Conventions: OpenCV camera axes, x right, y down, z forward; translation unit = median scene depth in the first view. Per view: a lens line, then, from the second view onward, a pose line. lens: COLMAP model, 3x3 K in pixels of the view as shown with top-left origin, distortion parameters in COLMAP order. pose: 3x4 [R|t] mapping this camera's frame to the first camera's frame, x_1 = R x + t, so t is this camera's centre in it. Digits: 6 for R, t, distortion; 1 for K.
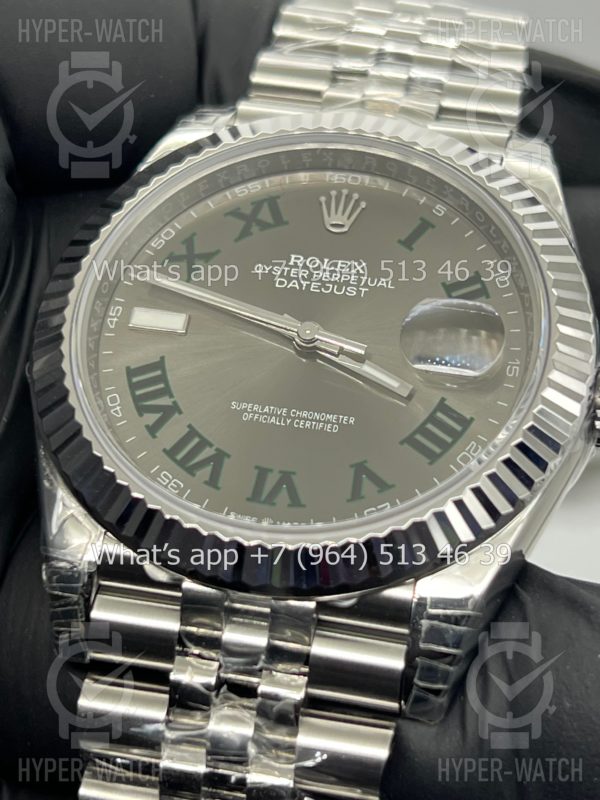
lens RADIAL K [[1864.0, 0, 300.0], [0, 1864.0, 400.0], [0, 0, 1]] dist [0.148369, 0.373254]
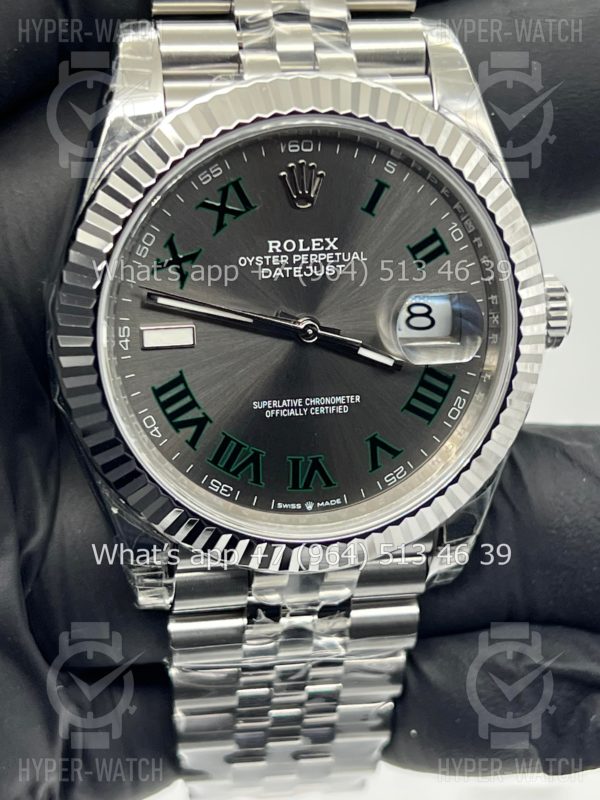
lens RADIAL K [[1864.0, 0, 300.0], [0, 1864.0, 400.0], [0, 0, 1]] dist [0.148369, 0.373254]
pose [[0.929811, -0.270766, 0.249272, -0.291746], [0.039381, 0.746613, 0.664092, -0.751460], [-0.365923, -0.607664, 0.704872, 0.182664]]
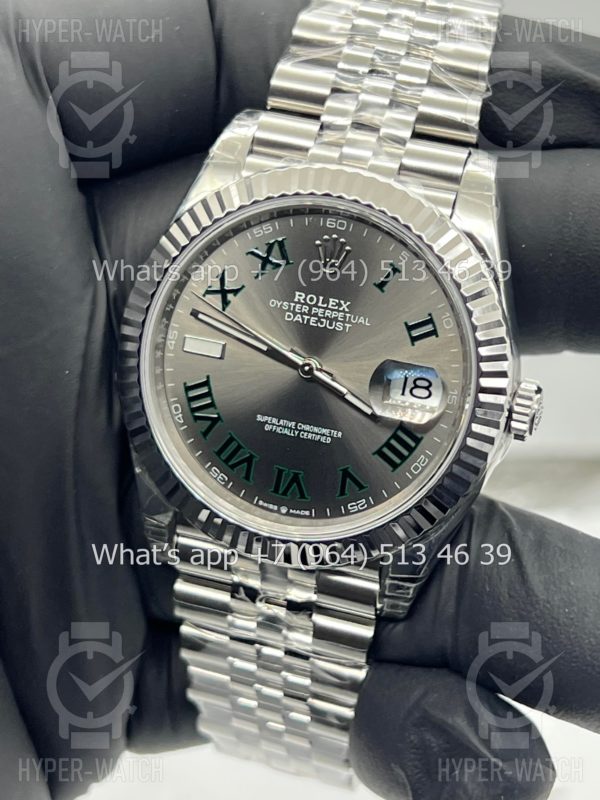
lens RADIAL K [[1864.0, 0, 300.0], [0, 1864.0, 400.0], [0, 0, 1]] dist [0.148369, 0.373254]
pose [[0.991677, -0.008182, -0.128492, 0.178482], [0.077951, 0.832443, 0.548601, -0.784919], [0.102474, -0.554051, 0.826152, -0.172349]]
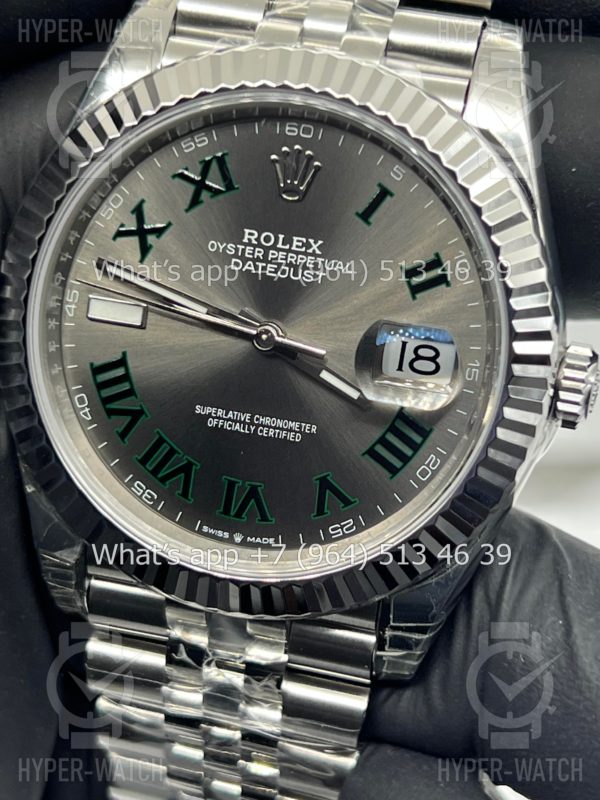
lens RADIAL K [[1864.0, 0, 300.0], [0, 1864.0, 400.0], [0, 0, 1]] dist [0.148369, 0.373254]
pose [[0.995346, -0.041255, -0.087089, 0.107130], [0.083205, 0.823829, 0.560699, -0.560307], [0.048615, -0.565335, 0.823427, 0.167718]]
